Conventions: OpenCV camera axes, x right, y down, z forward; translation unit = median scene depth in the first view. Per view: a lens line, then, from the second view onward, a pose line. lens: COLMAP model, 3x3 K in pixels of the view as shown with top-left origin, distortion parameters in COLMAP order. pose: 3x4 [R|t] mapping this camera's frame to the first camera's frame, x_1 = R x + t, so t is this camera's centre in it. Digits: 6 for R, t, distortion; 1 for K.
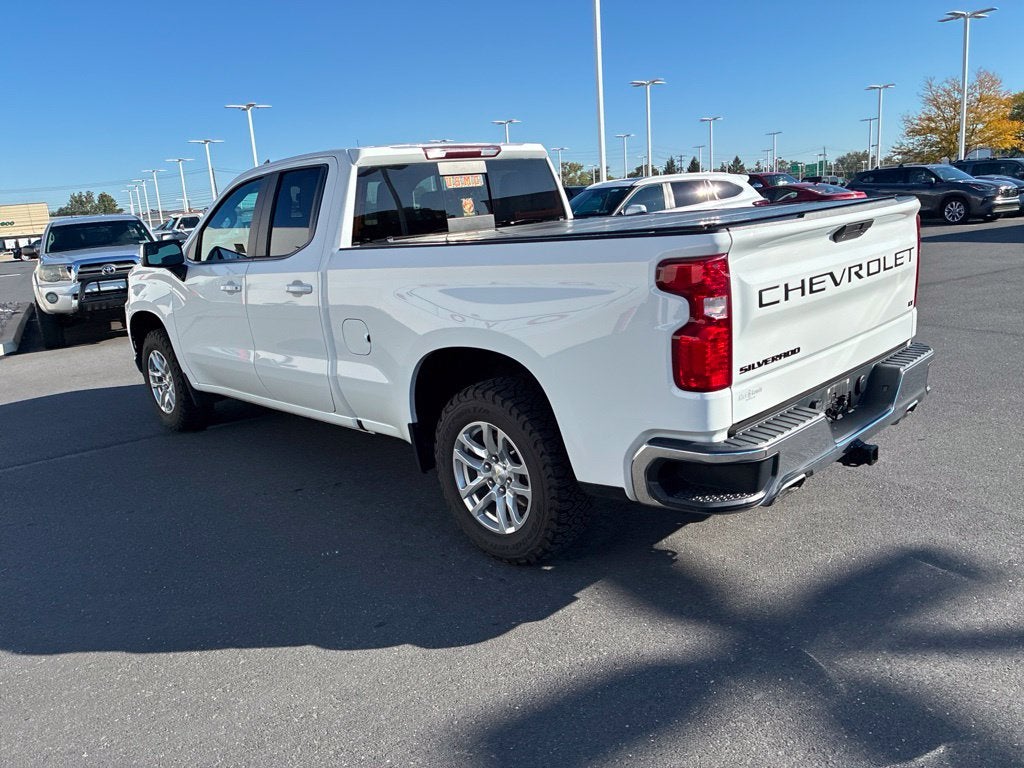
lens RADIAL K [[792.0, 0, 509.6], [0, 792.0, 349.3], [0, 0, 1]] dist [0.025399, -0.013330]
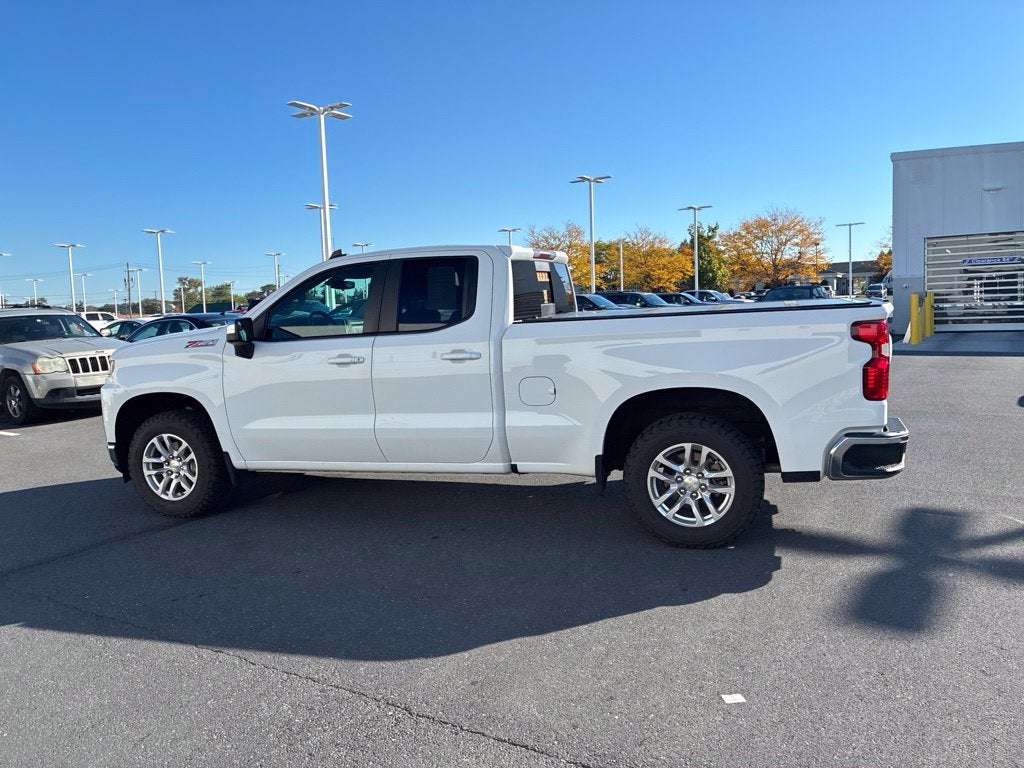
lens RADIAL K [[792.0, 0, 509.6], [0, 792.0, 349.3], [0, 0, 1]] dist [0.025399, -0.013330]
pose [[0.886680, 0.011478, 0.462240, -0.891639], [0.058329, 0.988929, -0.136443, 0.094017], [-0.458689, 0.147943, 0.876195, -0.087458]]
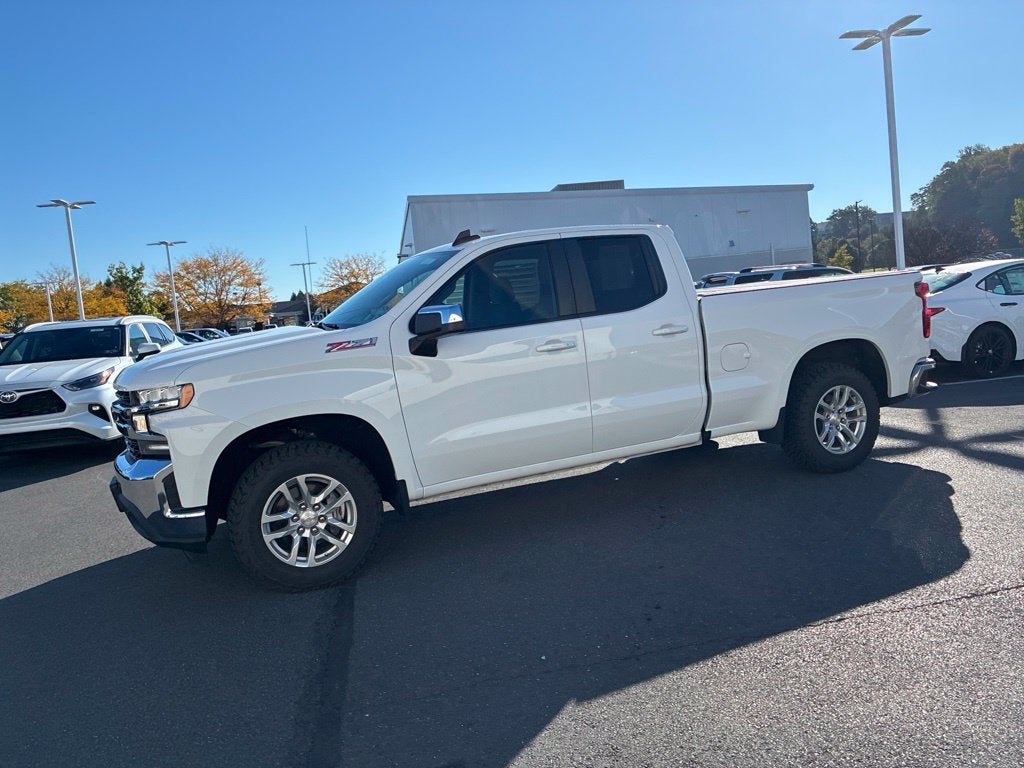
lens RADIAL K [[792.0, 0, 509.6], [0, 792.0, 349.3], [0, 0, 1]] dist [0.025399, -0.013330]
pose [[0.336814, -0.005935, 0.941552, -1.770657], [0.235153, 0.968822, -0.078013, -0.016108], [-0.911734, 0.247685, 0.327709, 1.000317]]
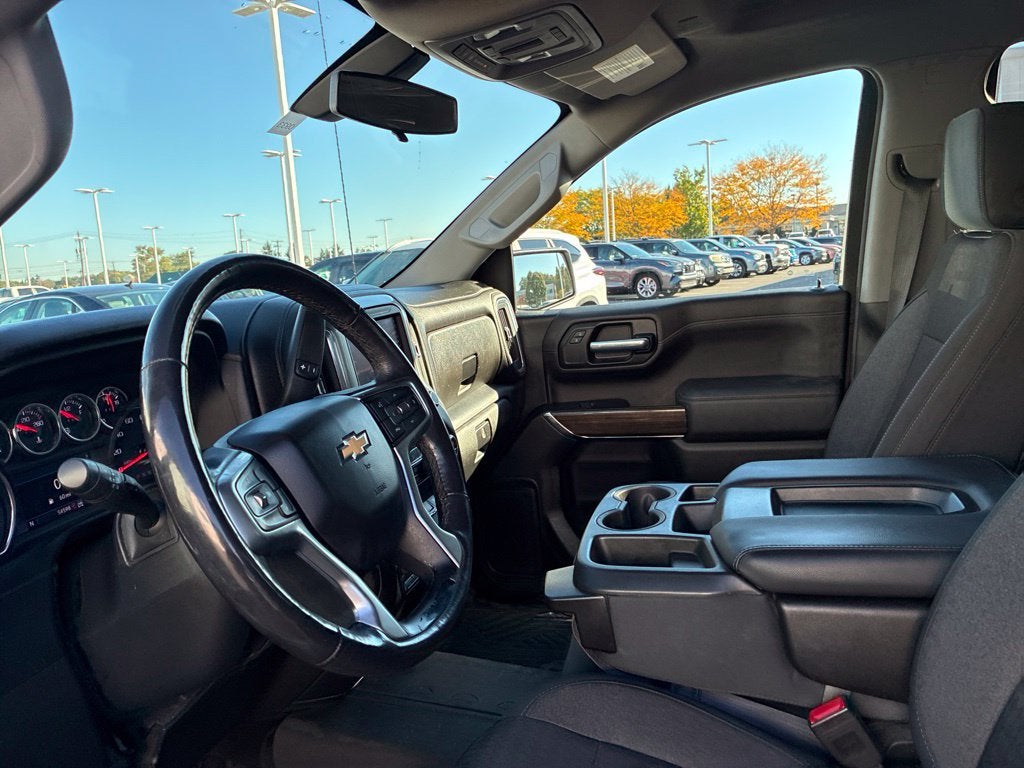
lens RADIAL K [[765.4, 0, 506.7], [0, 765.4, 385.0], [0, 0, 1]] dist [0.004833, -0.001301]
pose [[0.866757, -0.073807, 0.493240, -0.541204], [0.102460, 0.994245, -0.031274, -0.195964], [-0.488093, 0.077645, 0.869331, 1.351102]]
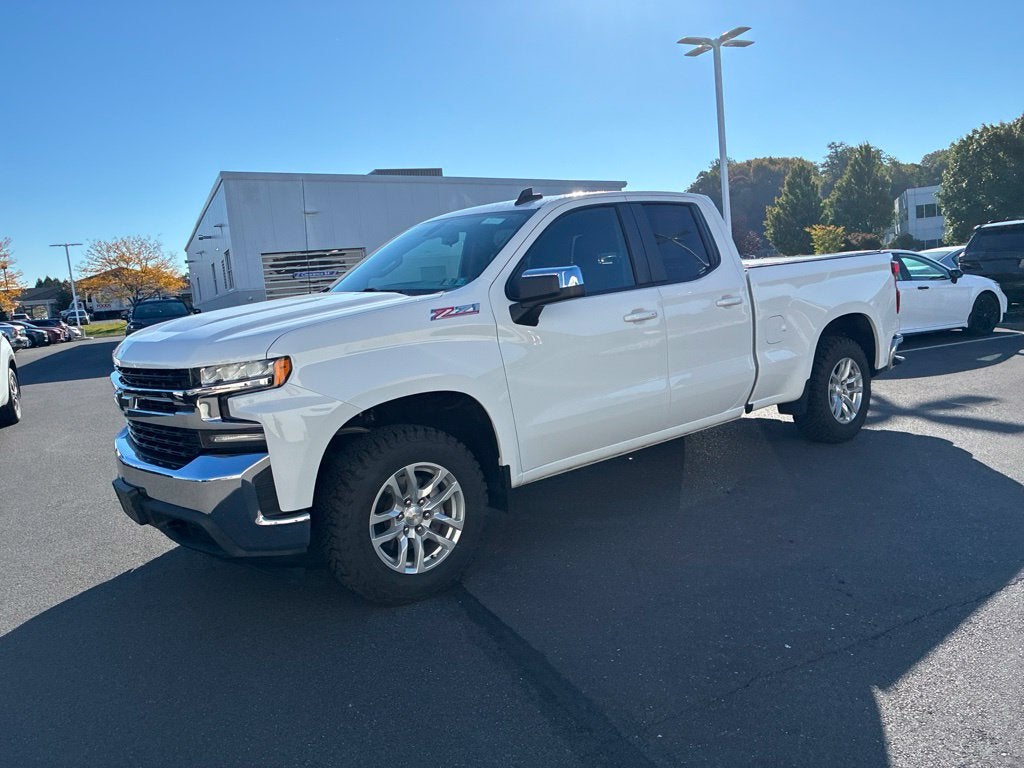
lens RADIAL K [[792.0, 0, 509.6], [0, 792.0, 349.3], [0, 0, 1]] dist [0.025399, -0.013330]
pose [[0.062462, -0.015946, 0.997920, -1.745623], [0.253181, 0.967419, -0.000389, -0.108389], [-0.965400, 0.252679, 0.064465, 1.498140]]
